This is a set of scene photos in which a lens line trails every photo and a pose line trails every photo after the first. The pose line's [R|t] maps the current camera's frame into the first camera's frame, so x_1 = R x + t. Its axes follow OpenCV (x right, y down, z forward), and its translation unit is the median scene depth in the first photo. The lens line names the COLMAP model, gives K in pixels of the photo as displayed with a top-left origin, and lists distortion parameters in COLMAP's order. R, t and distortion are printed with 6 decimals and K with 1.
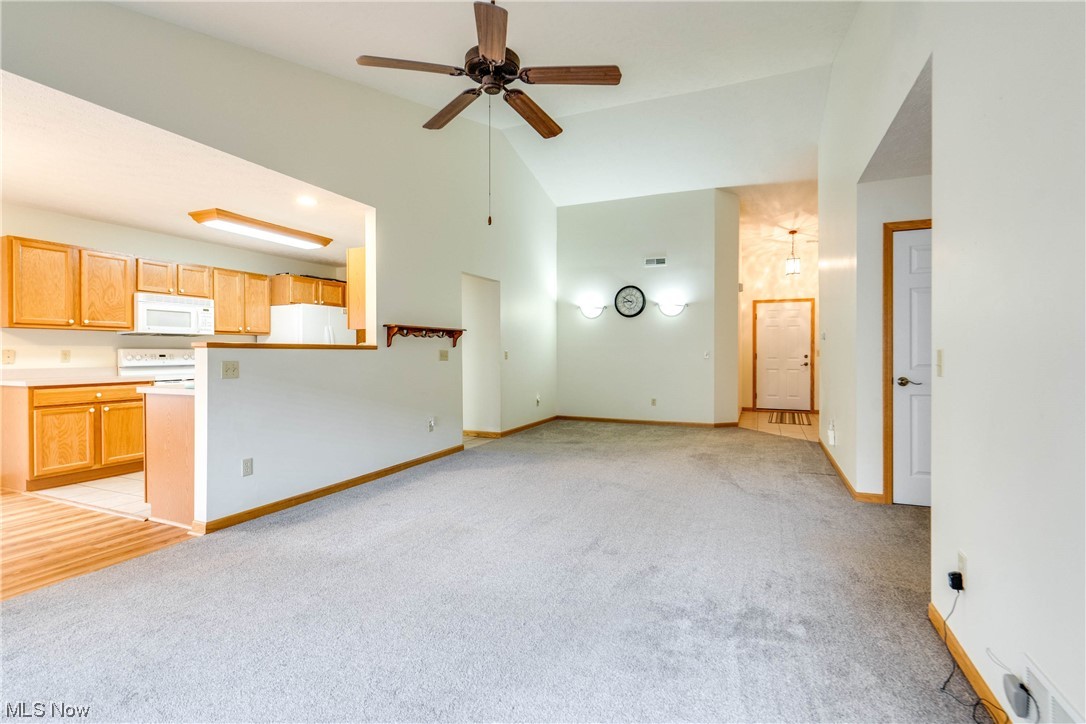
lens RADIAL K [[502.6, 0, 542.7], [0, 502.6, 354.9], [0, 0, 1]] dist [-0.007303, 0.000761]
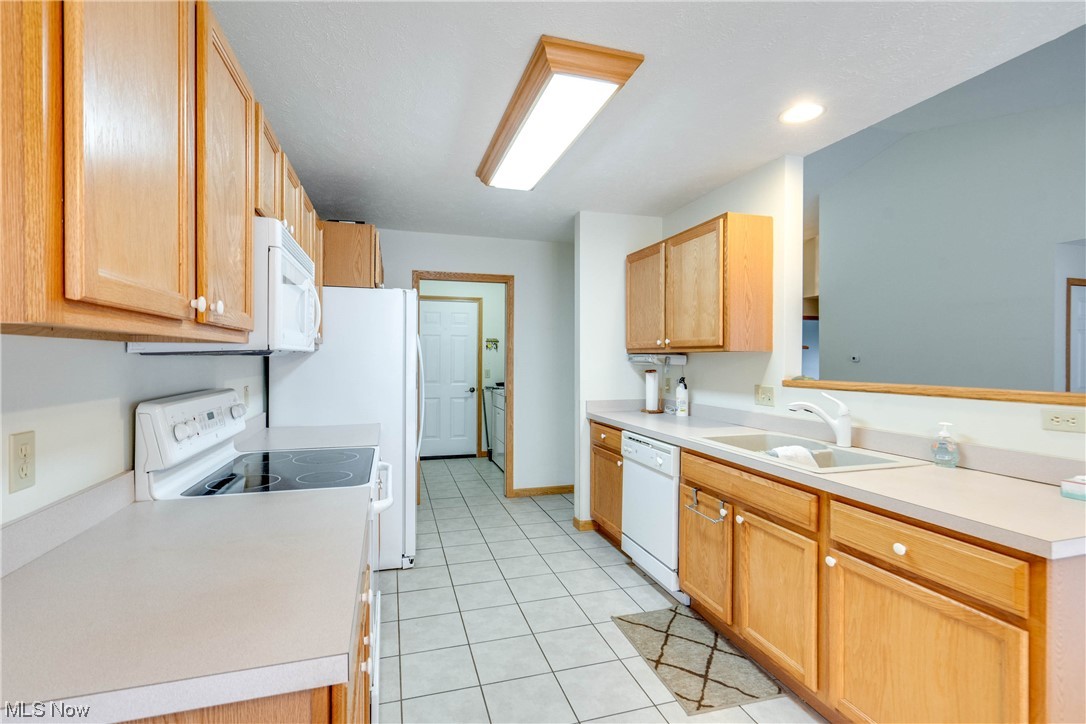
lens RADIAL K [[502.6, 0, 540.1], [0, 502.6, 362.8], [0, 0, 1]] dist [-0.007303, 0.000761]
pose [[0.769705, -0.001991, 0.638397, -0.927791], [-0.001418, 0.999987, 0.004828, -0.040425], [-0.638399, -0.004621, 0.769692, 0.699772]]
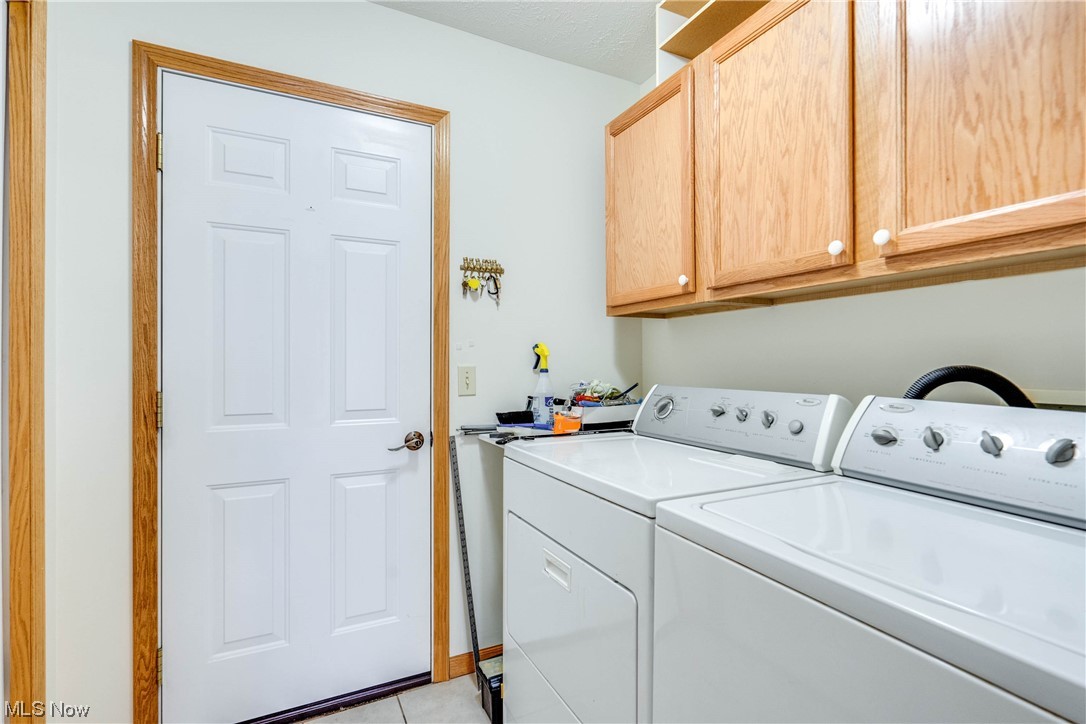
lens RADIAL K [[502.6, 0, 534.3], [0, 502.6, 359.5], [0, 0, 1]] dist [-0.007303, 0.000761]
pose [[0.655696, -0.004516, 0.755011, -0.398048], [0.006386, 0.999980, 0.000435, -0.019633], [-0.754998, 0.004536, 0.655712, 1.595639]]
